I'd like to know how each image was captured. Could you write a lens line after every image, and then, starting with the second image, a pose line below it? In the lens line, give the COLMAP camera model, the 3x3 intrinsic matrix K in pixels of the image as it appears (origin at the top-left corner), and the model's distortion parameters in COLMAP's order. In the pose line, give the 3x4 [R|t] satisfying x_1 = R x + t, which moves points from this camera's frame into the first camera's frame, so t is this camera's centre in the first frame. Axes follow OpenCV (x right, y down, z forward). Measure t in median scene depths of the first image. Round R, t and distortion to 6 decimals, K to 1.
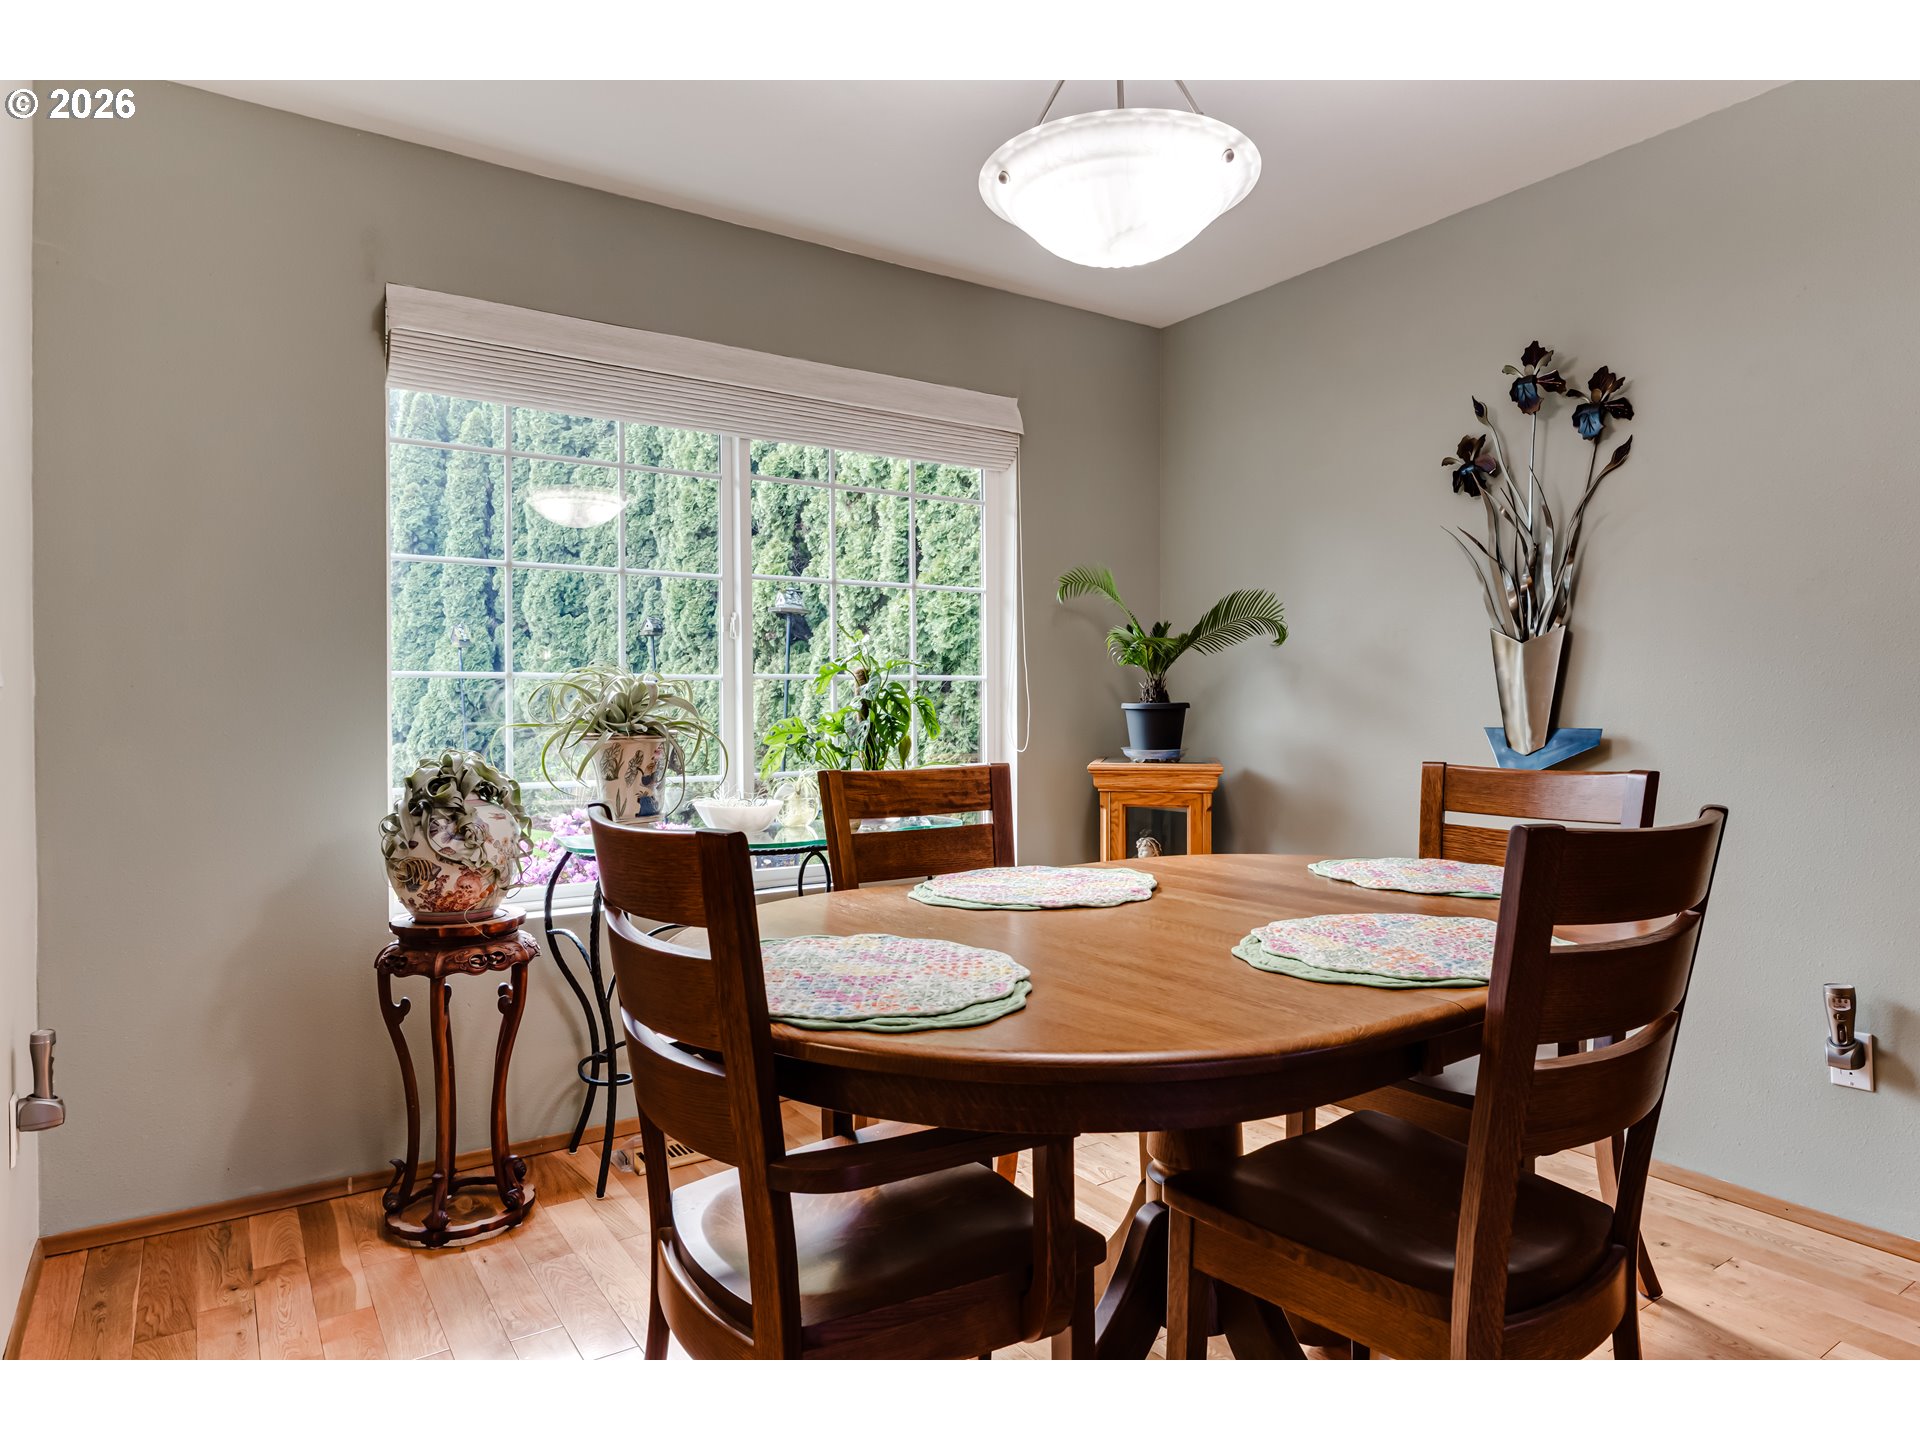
lens RADIAL K [[1134.7, 0, 961.6], [0, 1134.7, 715.6], [0, 0, 1]] dist [-0.003651, -0.000164]
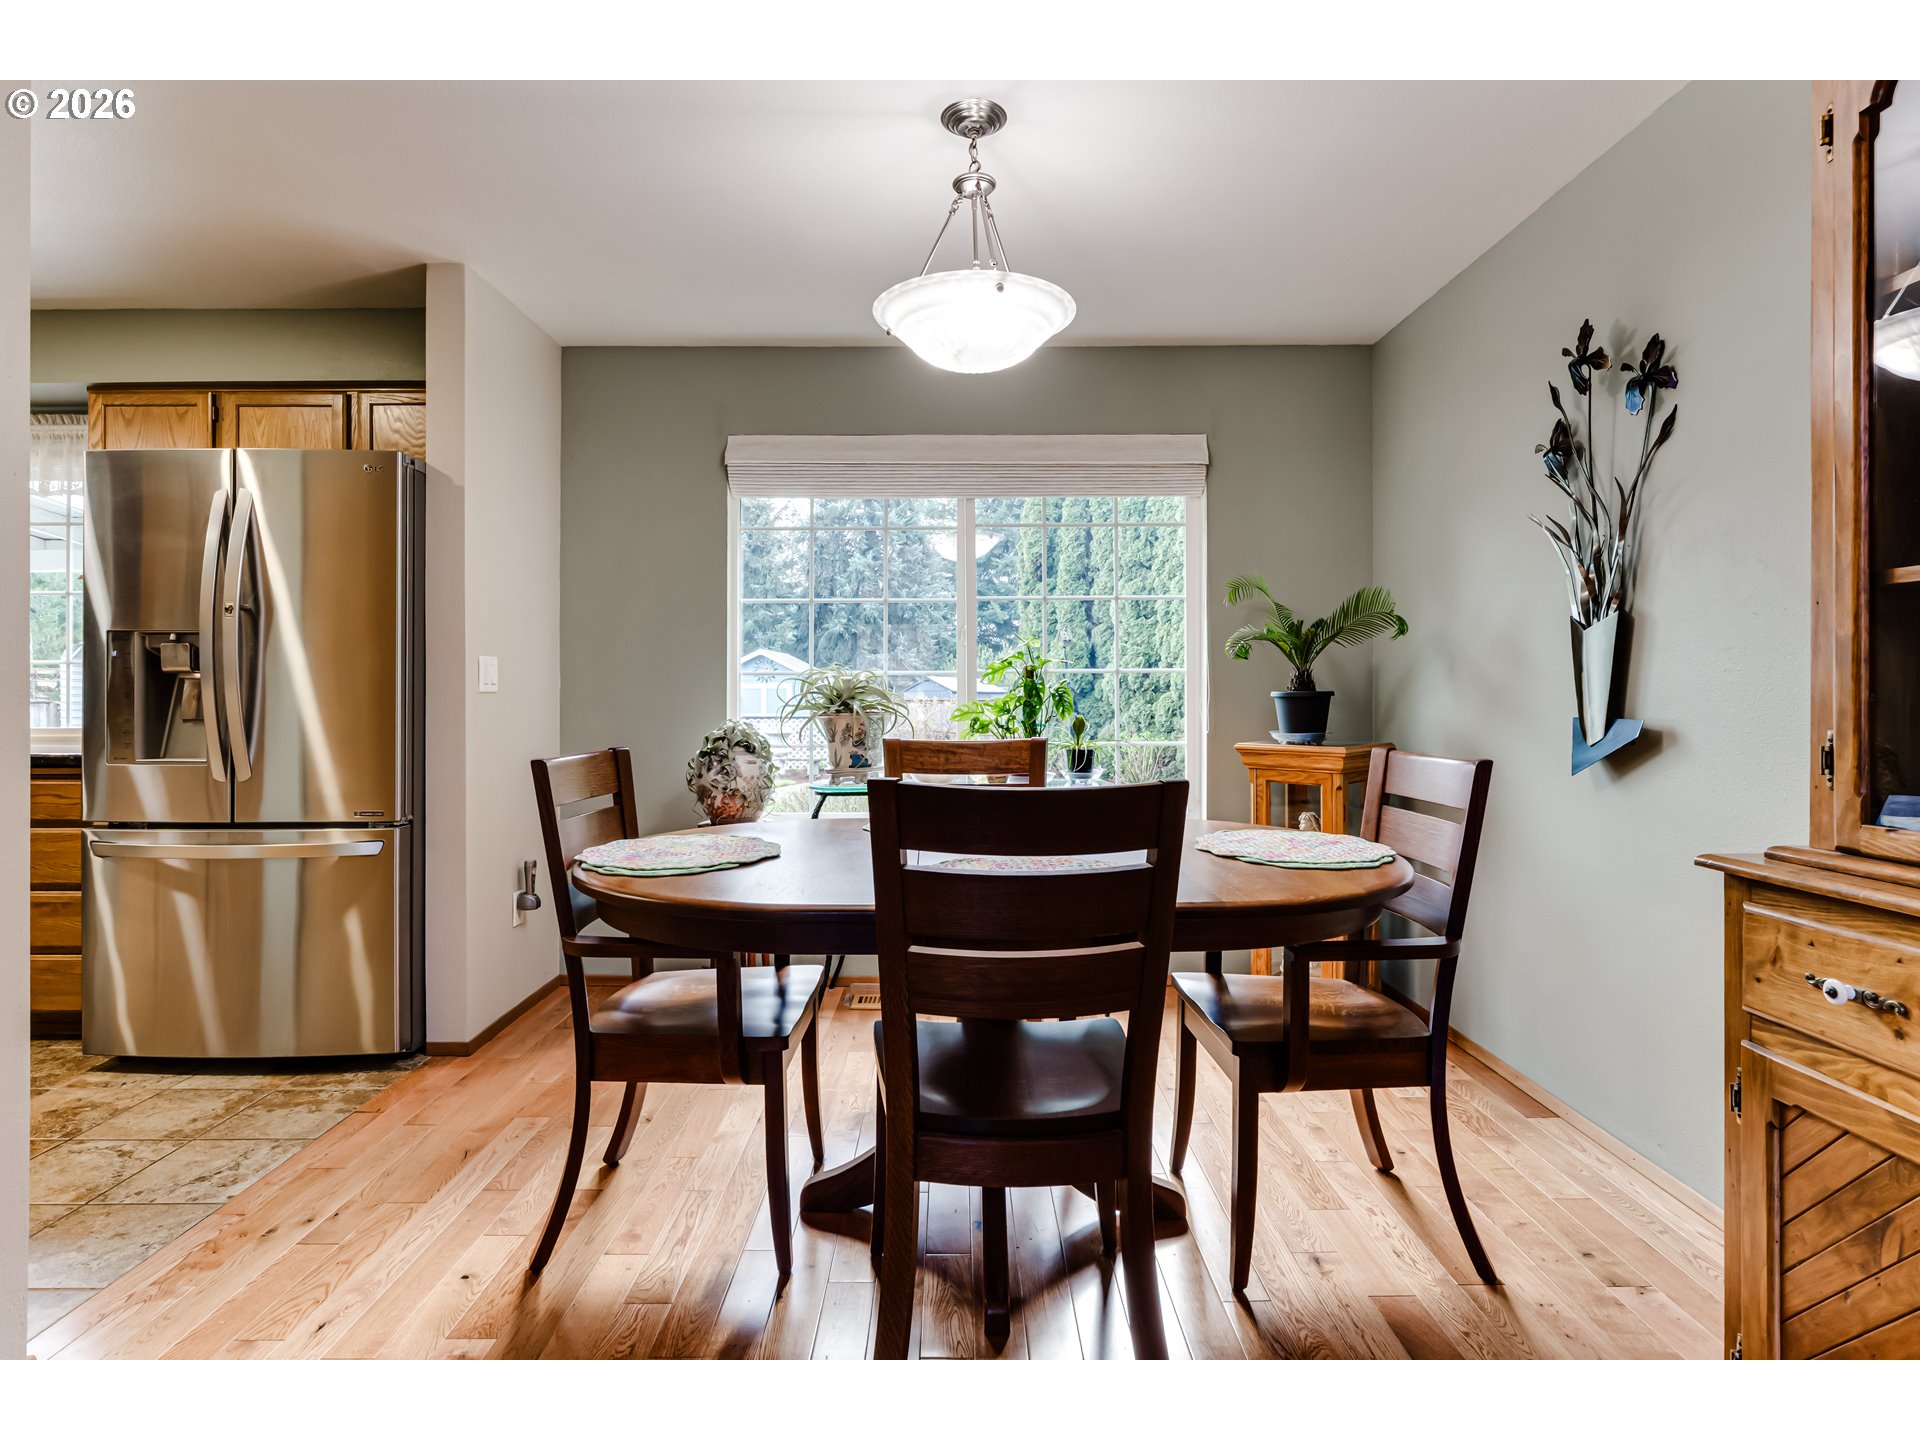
lens RADIAL K [[993.5, 0, 956.3], [0, 993.5, 690.4], [0, 0, 1]] dist [0.000499, -0.000602]
pose [[0.828122, 0.000515, -0.560548, 0.443696], [-0.005839, 0.999953, -0.007707, -0.002547], [0.560518, 0.009656, 0.828086, -0.003668]]
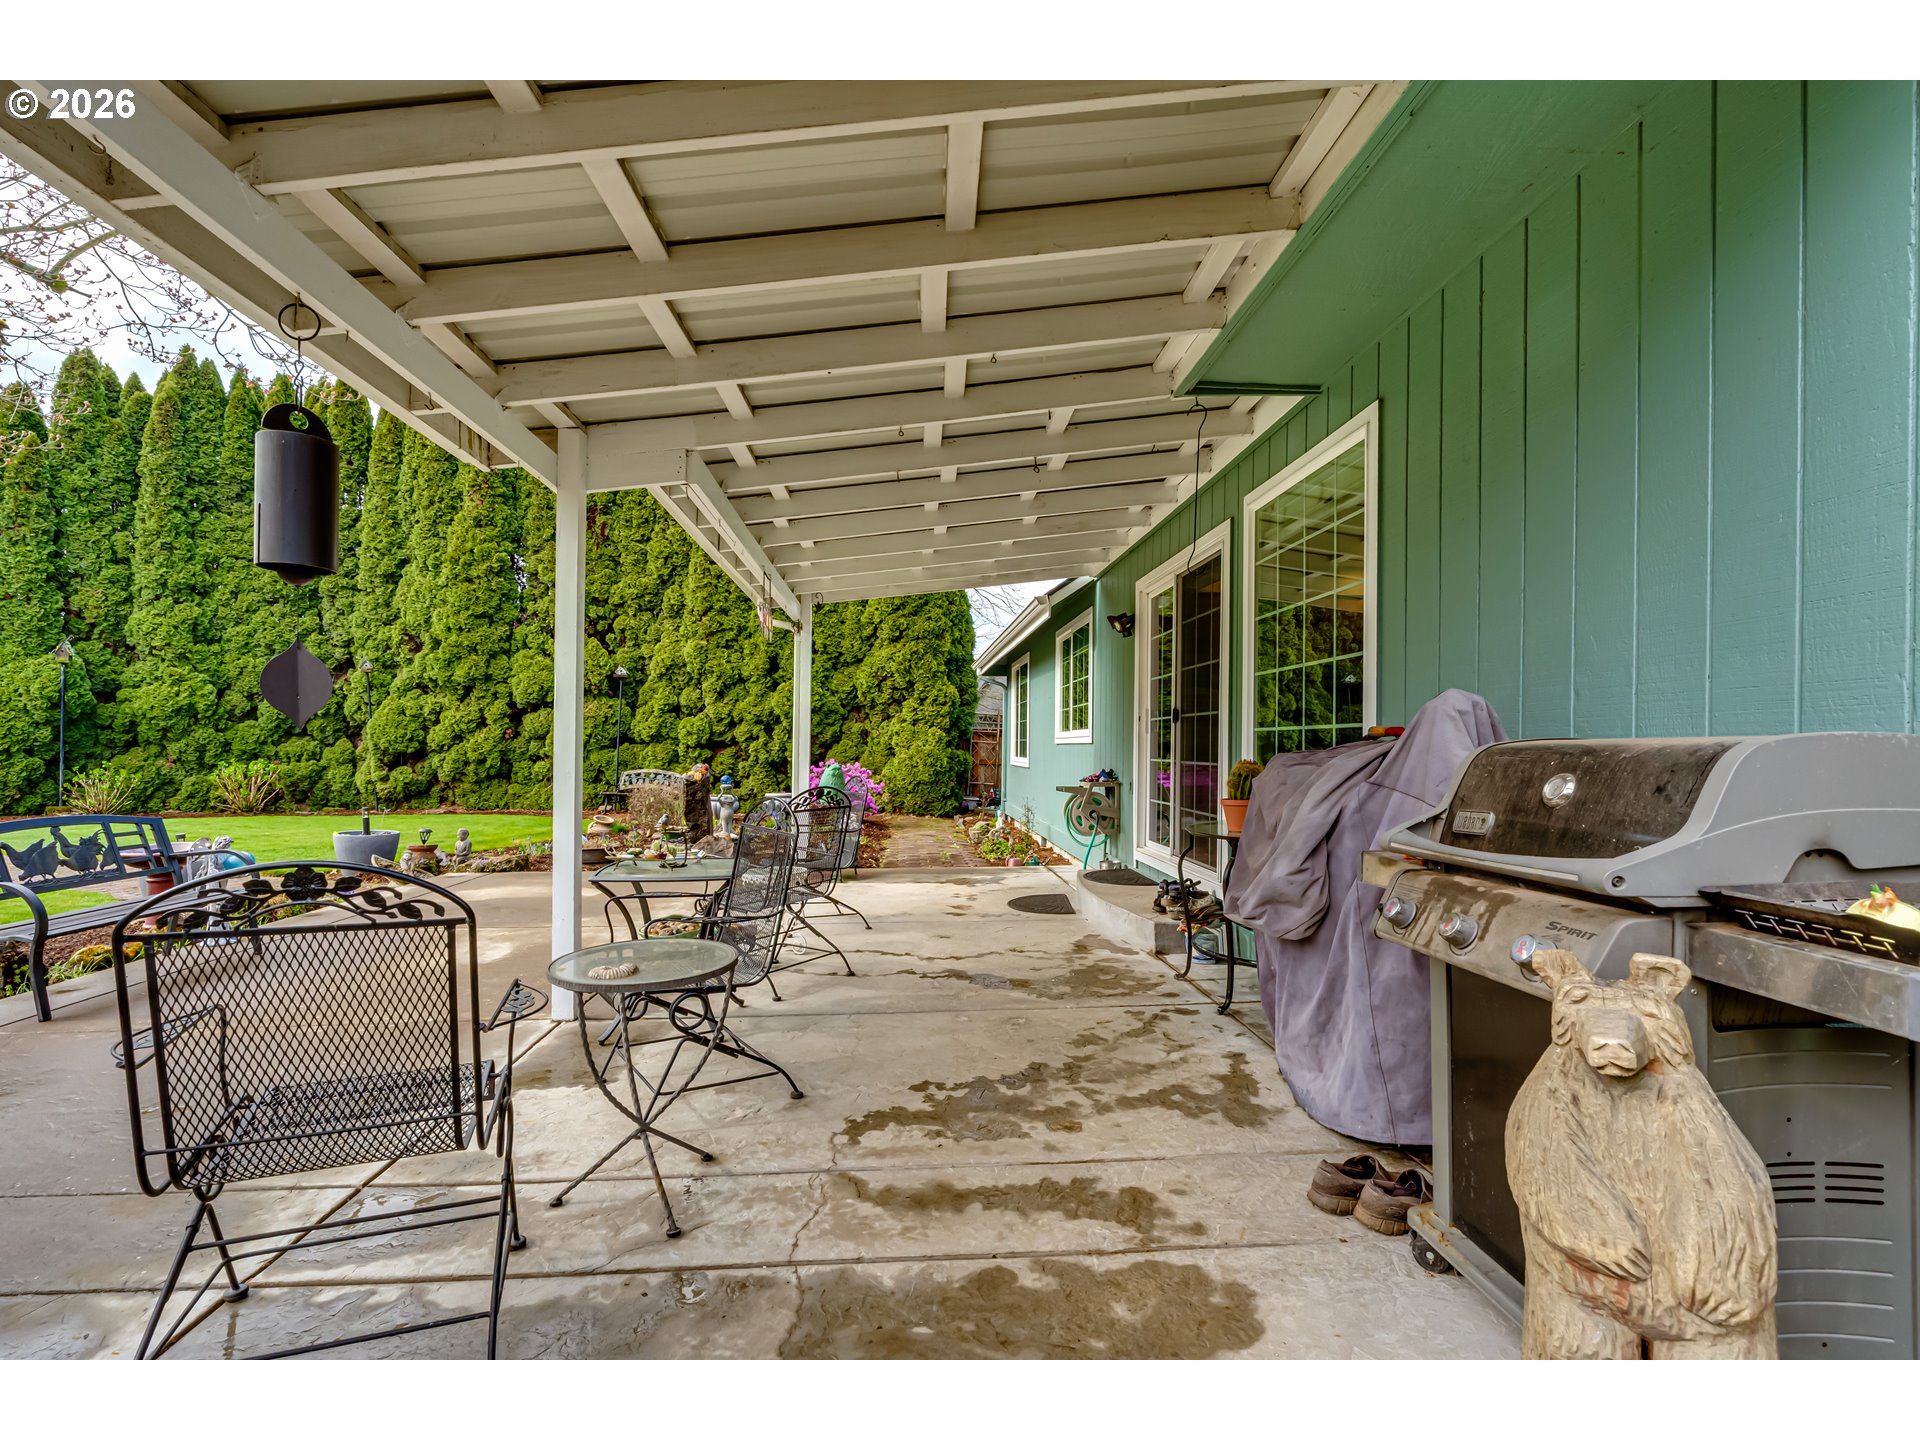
lens RADIAL K [[886.4, 0, 962.1], [0, 886.4, 748.2], [0, 0, 1]] dist [-0.001883, -0.000505]
pose [[0.501739, 0.004039, 0.865010, -3.786707], [-0.005183, 0.999985, -0.001662, 0.097891], [-0.865004, -0.003649, 0.501752, -0.856341]]
